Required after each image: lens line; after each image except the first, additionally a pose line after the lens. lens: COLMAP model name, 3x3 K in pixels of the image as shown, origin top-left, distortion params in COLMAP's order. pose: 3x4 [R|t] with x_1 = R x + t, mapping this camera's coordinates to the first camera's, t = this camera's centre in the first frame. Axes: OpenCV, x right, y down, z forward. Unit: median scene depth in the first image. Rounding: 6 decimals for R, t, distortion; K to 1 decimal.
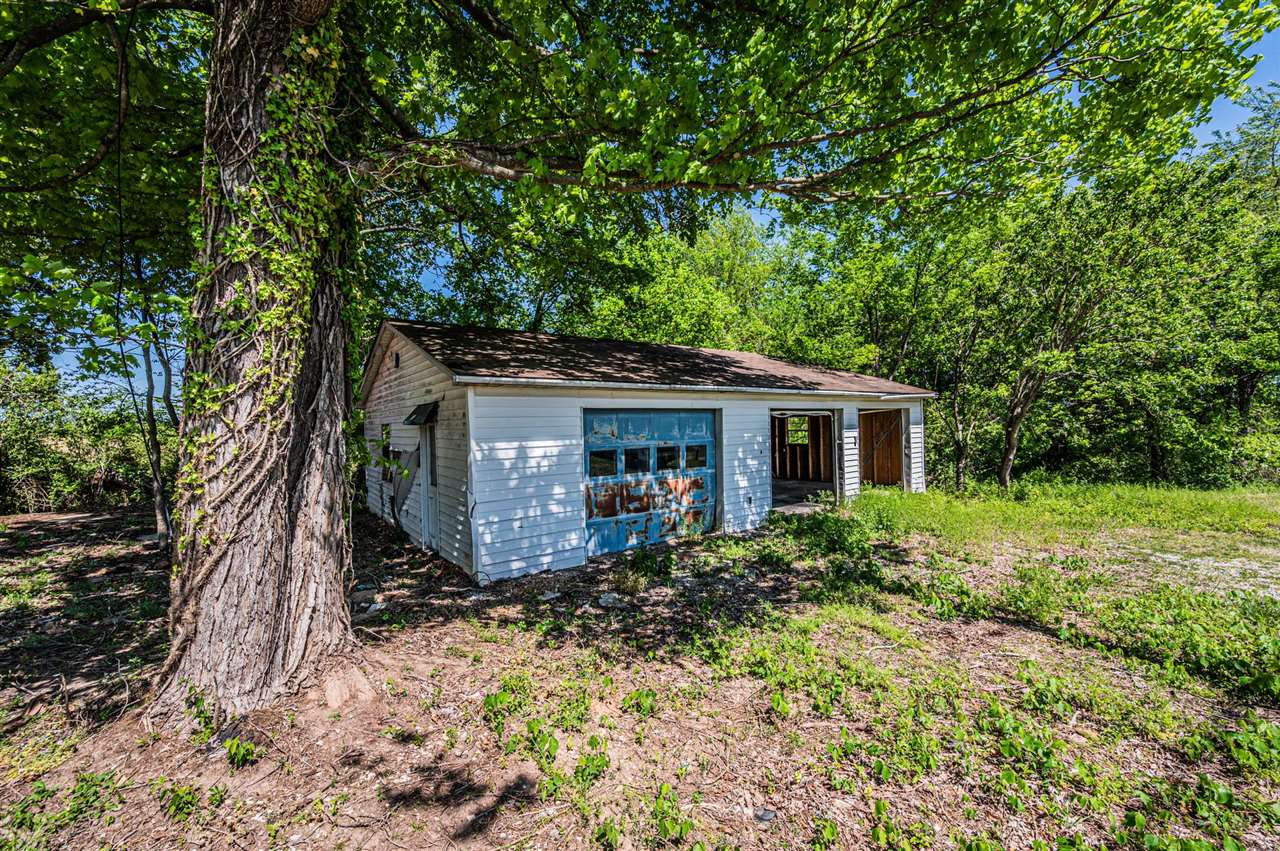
lens RADIAL K [[504.7, 0, 633.8], [0, 504.7, 421.8], [0, 0, 1]] dist [-0.000176, -0.000277]
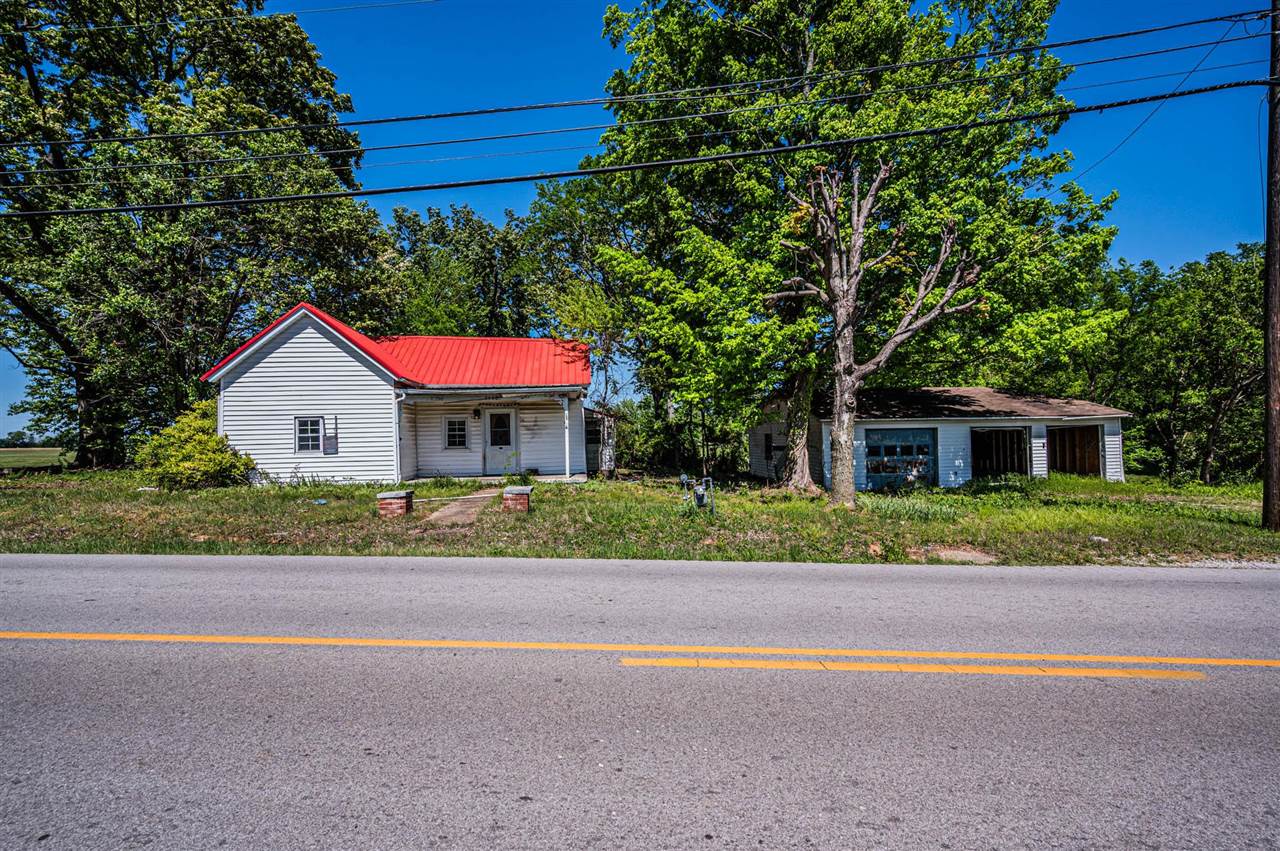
lens RADIAL K [[504.7, 0, 637.2], [0, 504.7, 425.7], [0, 0, 1]] dist [-0.000176, -0.000277]
pose [[0.868023, -0.007048, -0.496474, 0.133348], [0.002331, 0.999946, -0.010120, -0.016041], [0.496519, 0.007627, 0.867993, -1.434005]]
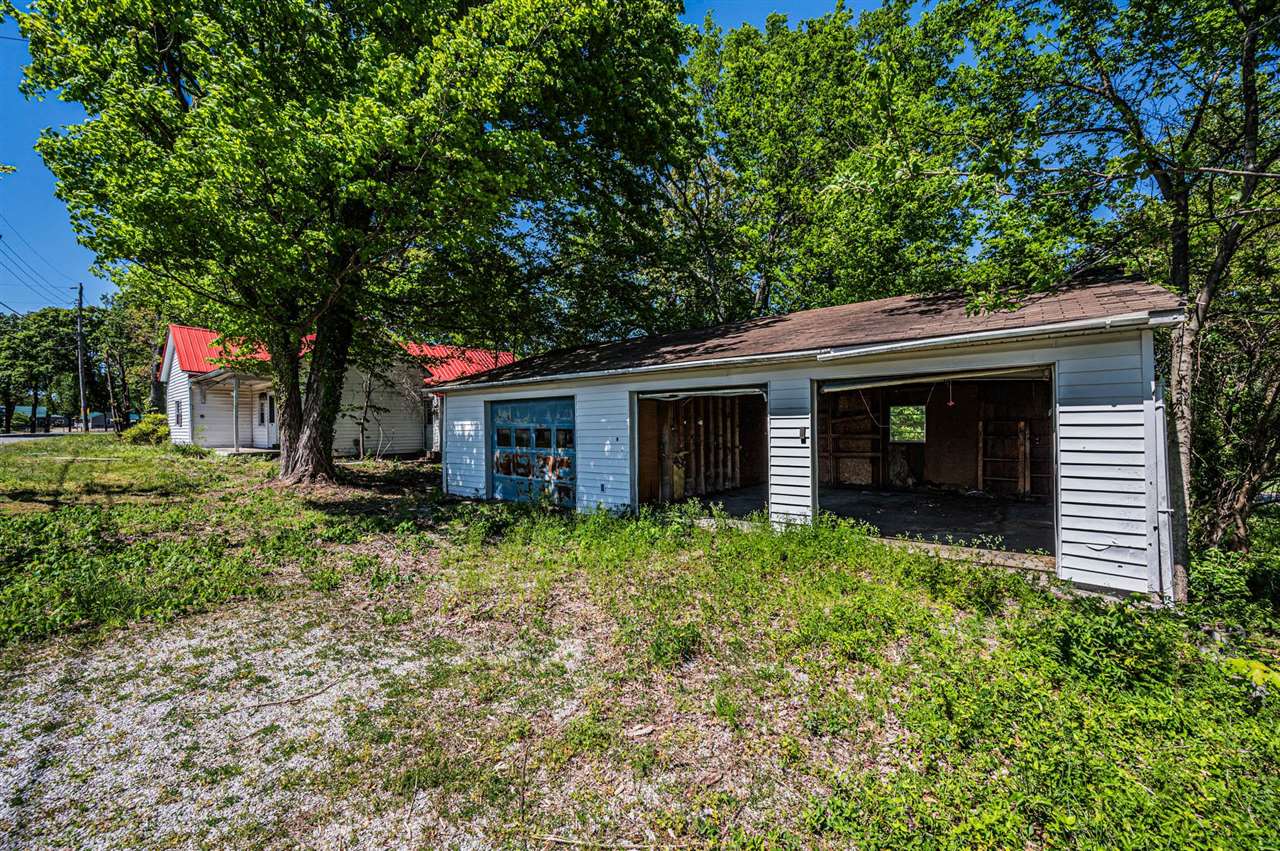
lens RADIAL K [[504.7, 0, 640.2], [0, 504.7, 424.0], [0, 0, 1]] dist [-0.000176, -0.000277]
pose [[0.254119, 0.011643, -0.967103, 1.247753], [0.004628, 0.999901, 0.013254, 0.021235], [0.967162, -0.007844, 0.254040, 0.865863]]
